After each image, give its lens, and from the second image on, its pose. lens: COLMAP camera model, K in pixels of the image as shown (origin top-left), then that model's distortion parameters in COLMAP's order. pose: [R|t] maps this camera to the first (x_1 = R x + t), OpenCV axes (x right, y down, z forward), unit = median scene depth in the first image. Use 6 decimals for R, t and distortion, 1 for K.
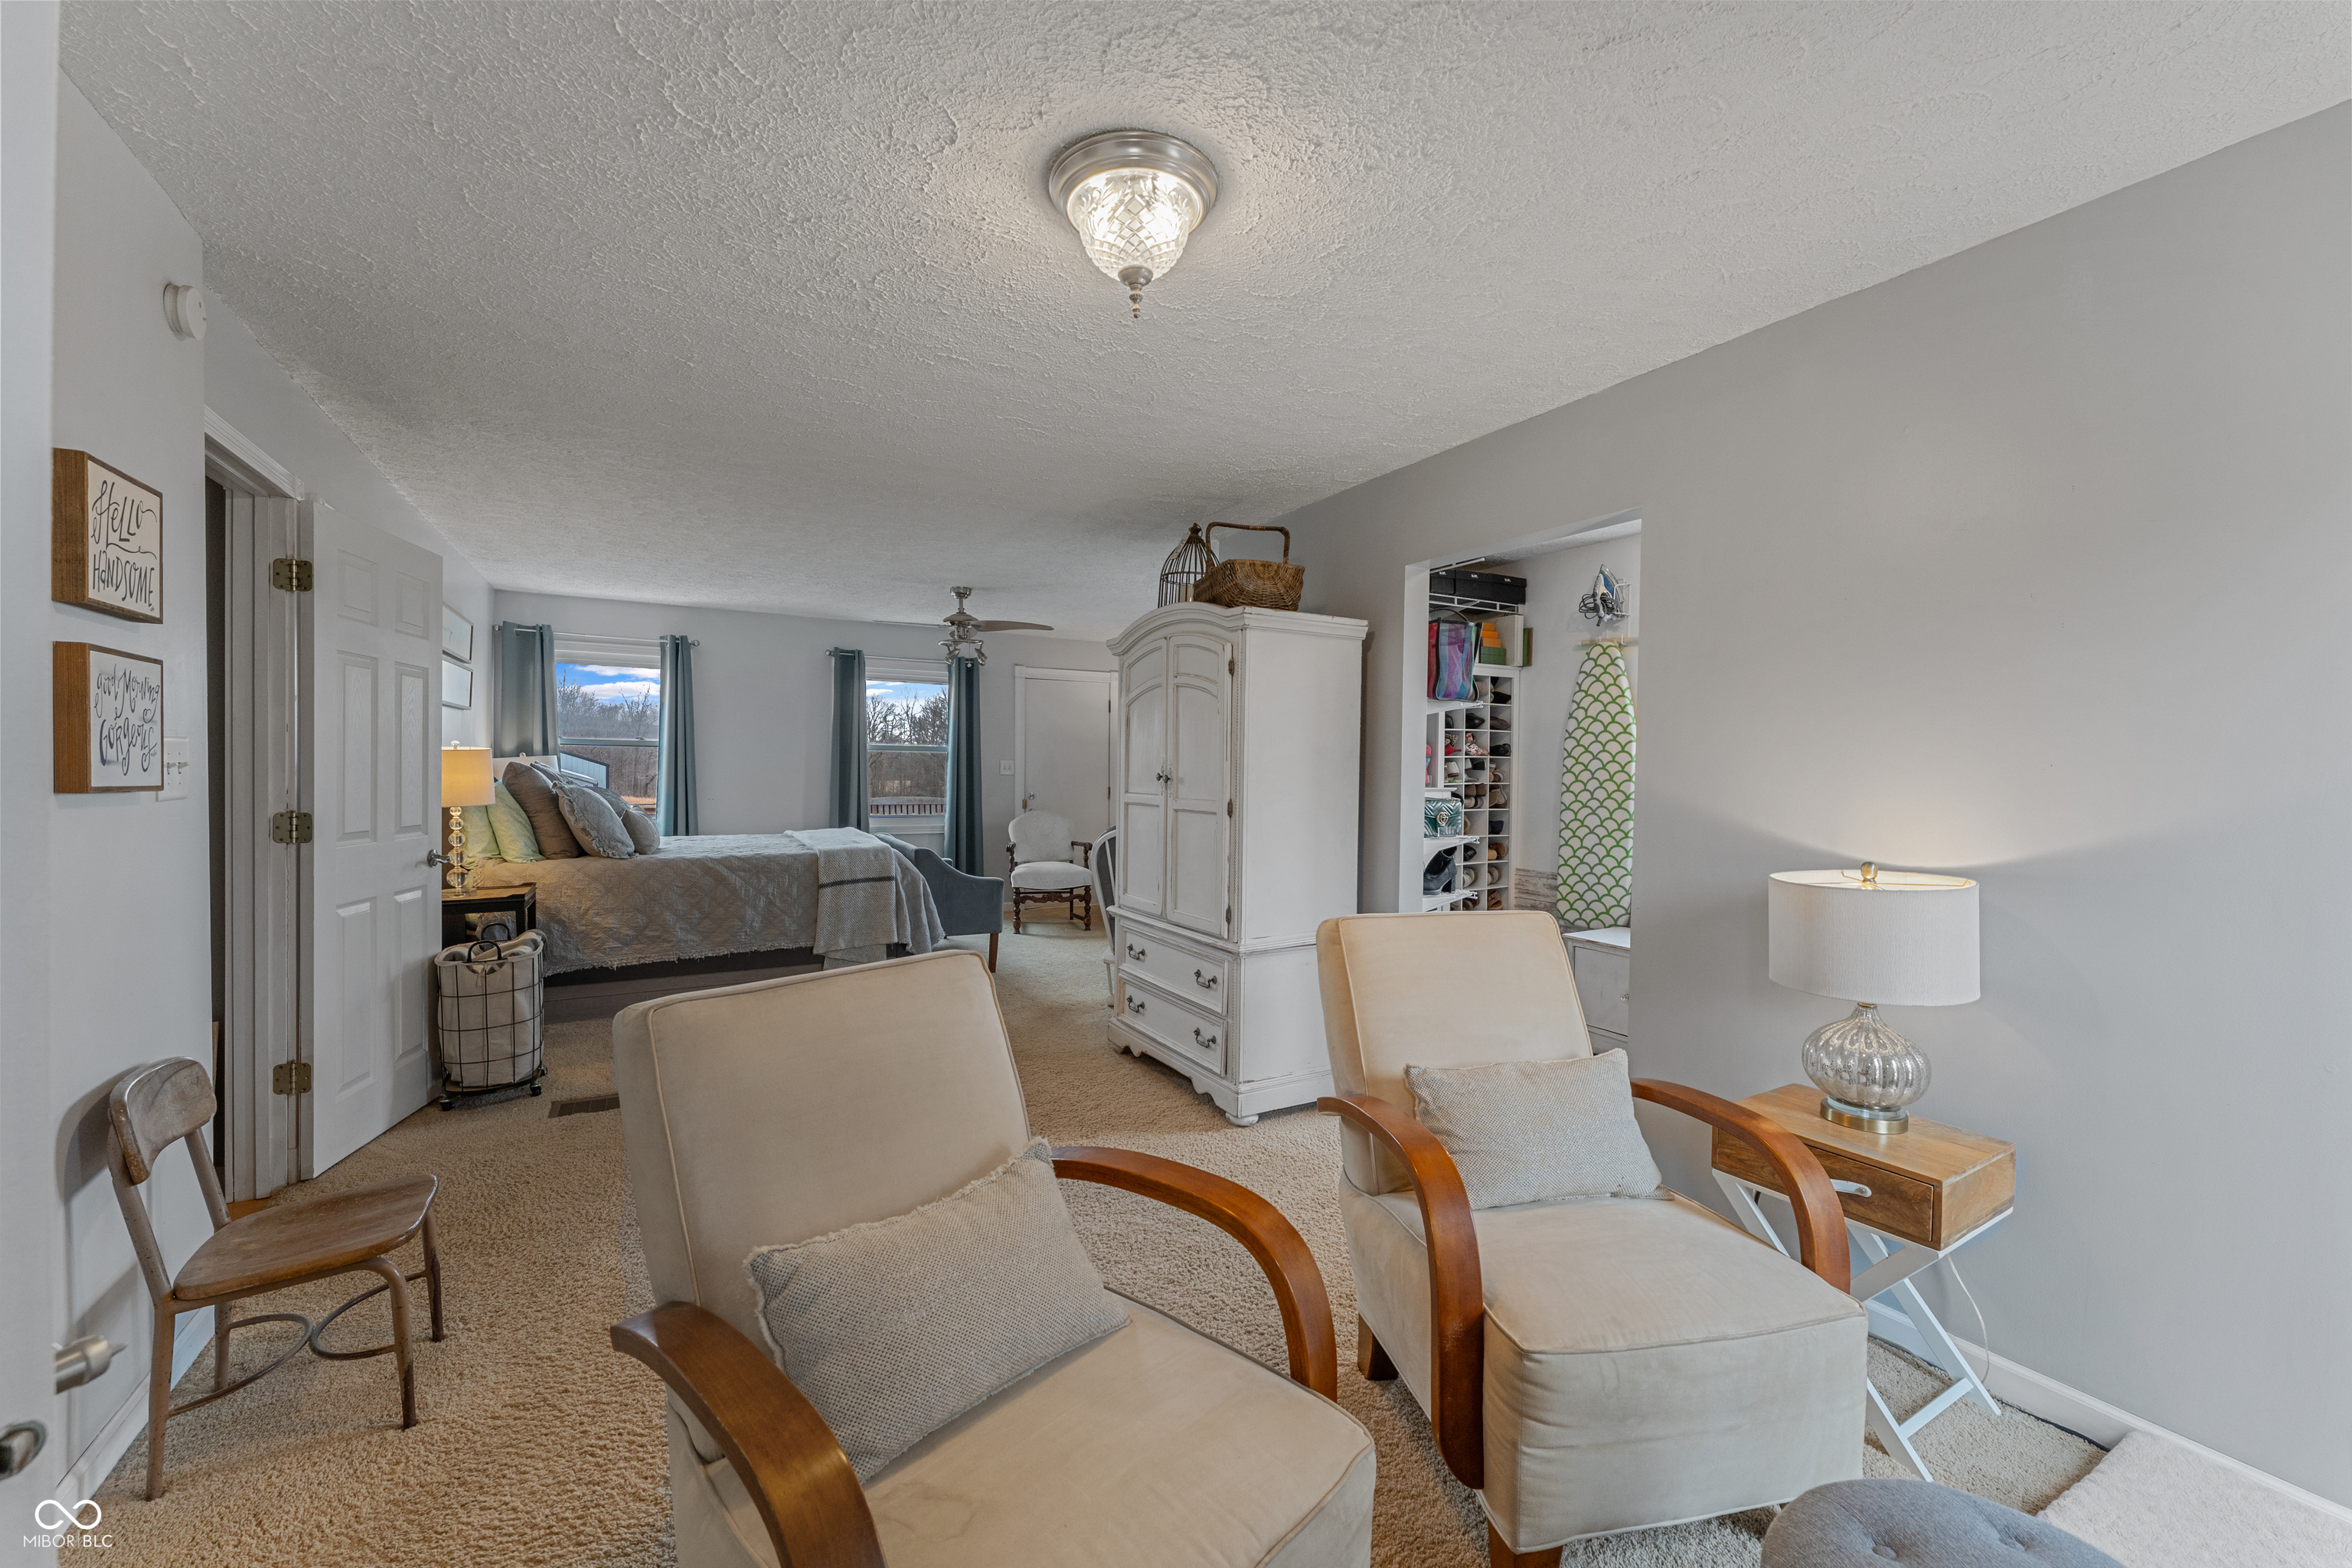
lens RADIAL K [[936.7, 0, 1163.3], [0, 936.7, 782.6], [0, 0, 1]] dist [-0.001905, -0.000464]
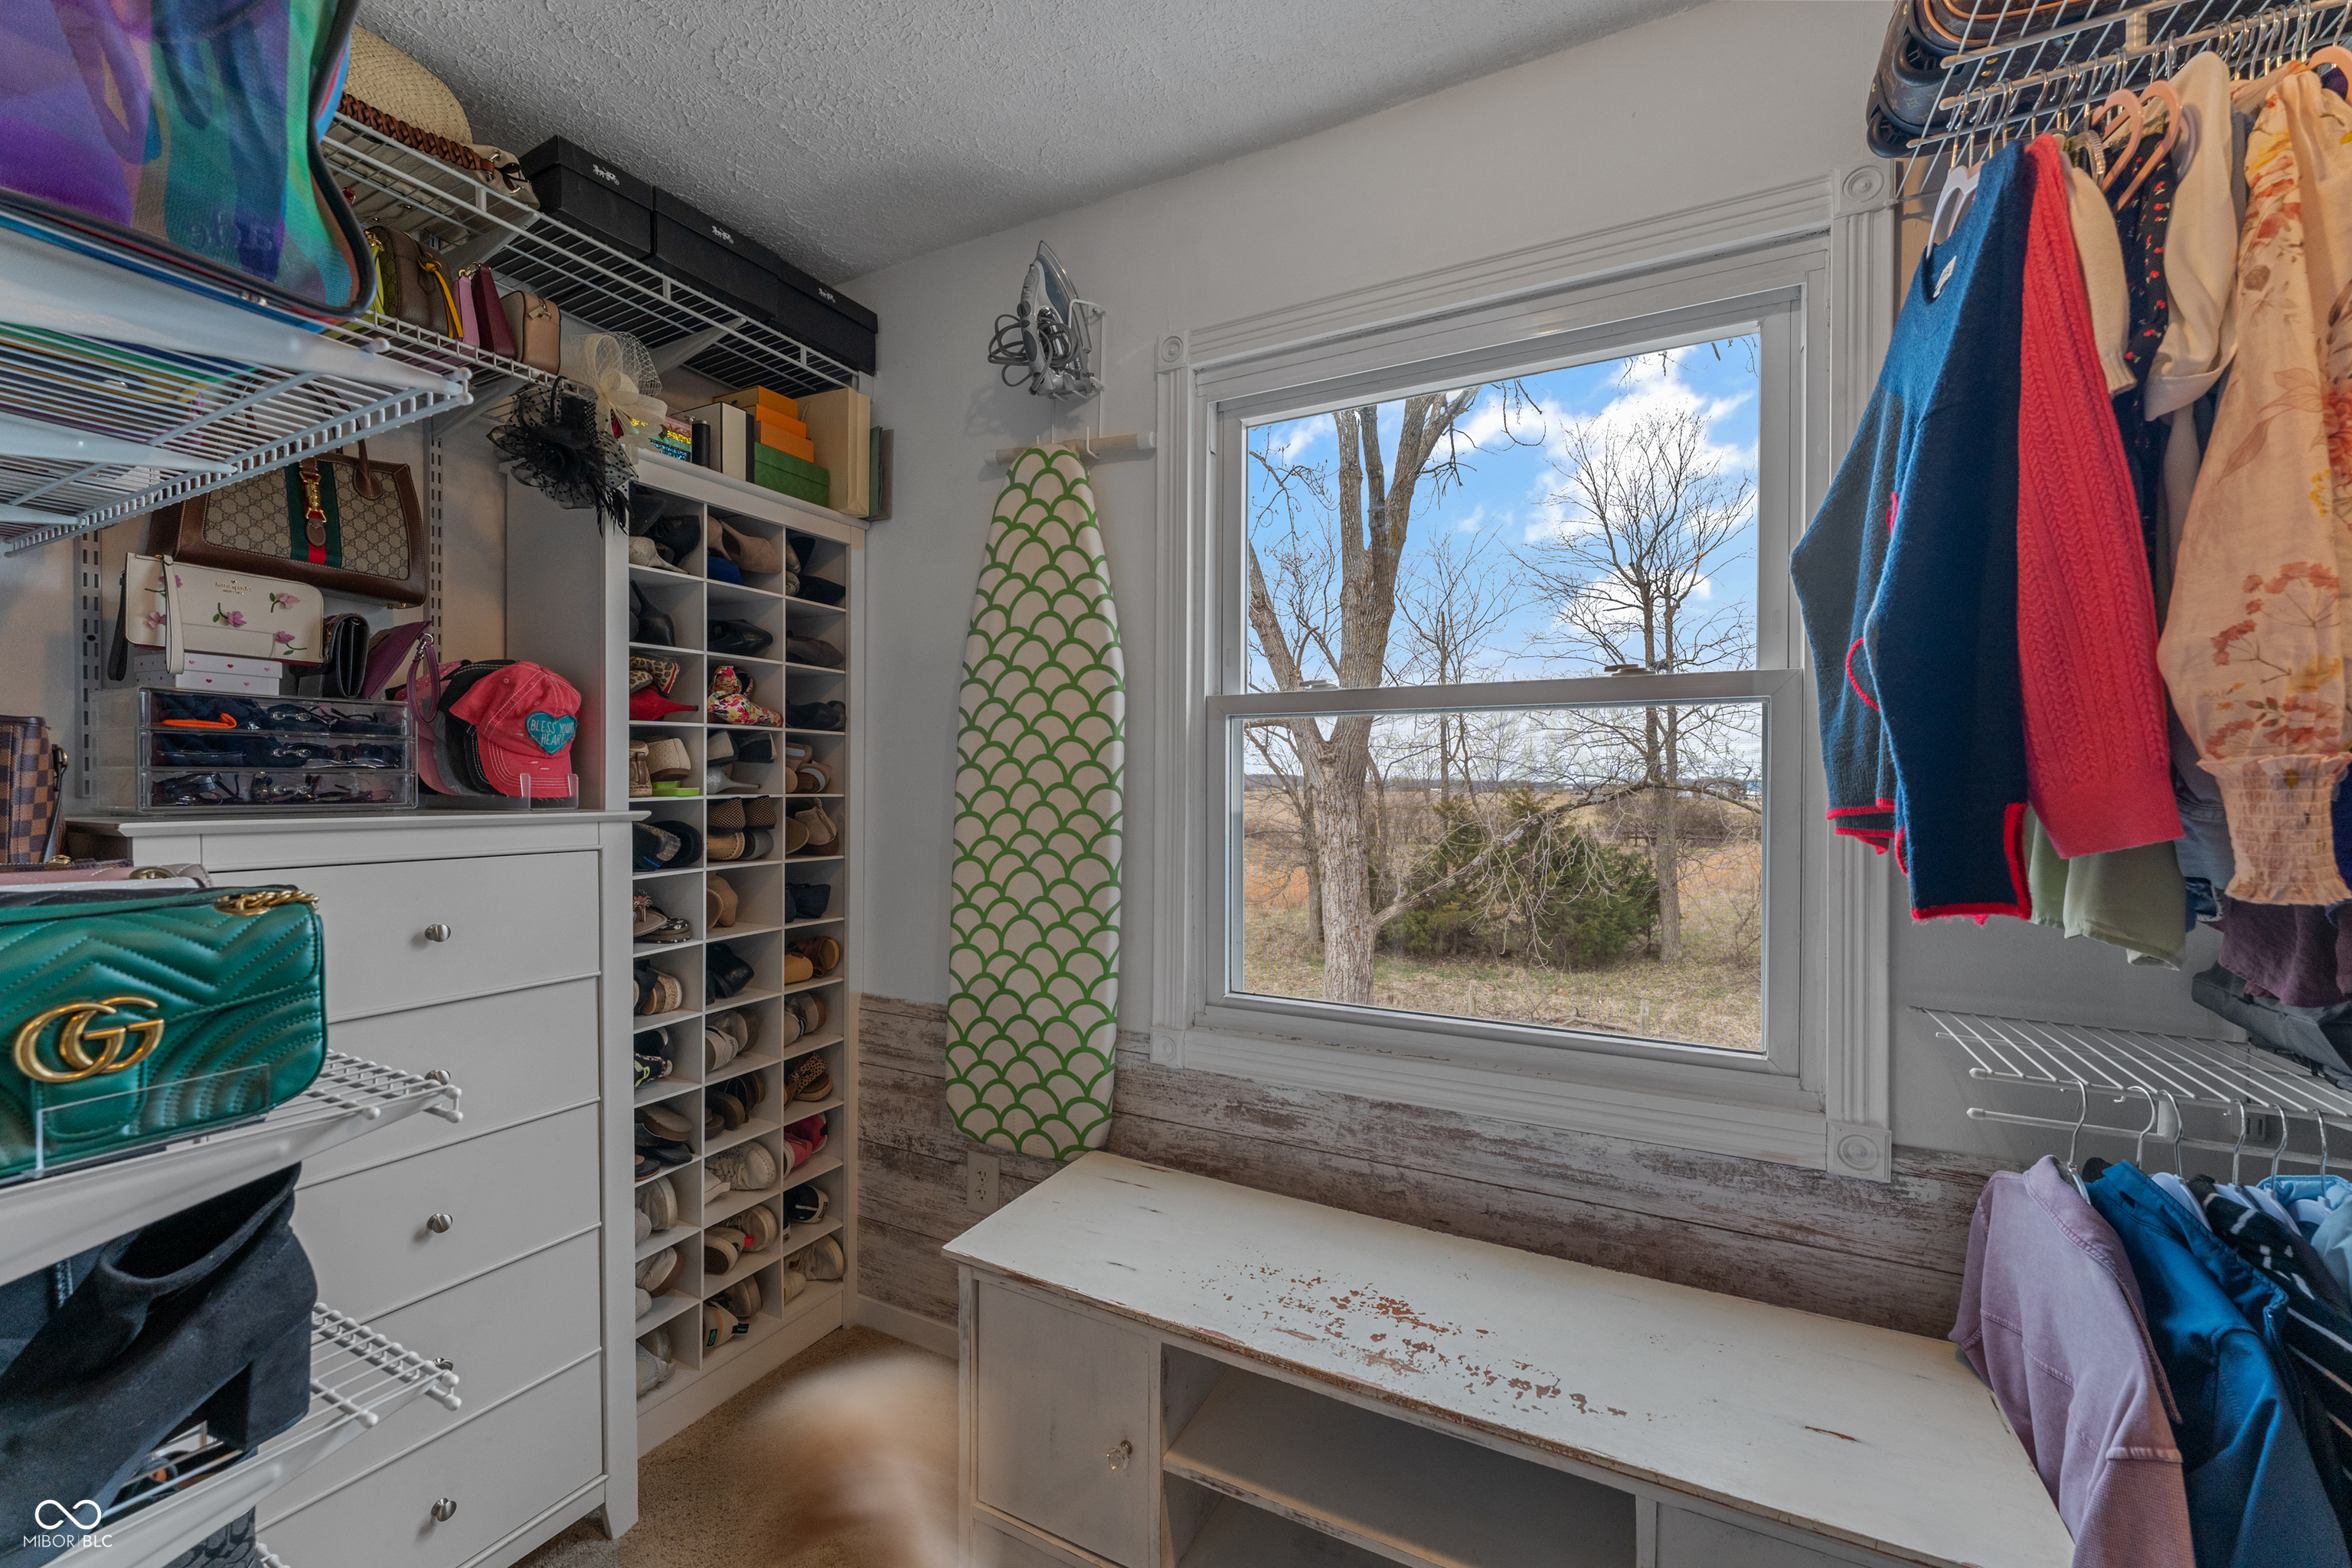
lens RADIAL K [[936.7, 0, 1163.3], [0, 936.7, 782.6], [0, 0, 1]] dist [-0.001905, -0.000464]
pose [[0.838305, -0.007132, 0.545155, 0.259758], [0.010388, 0.999942, -0.002892, -0.002036], [-0.545102, 0.008087, 0.838330, 0.565947]]
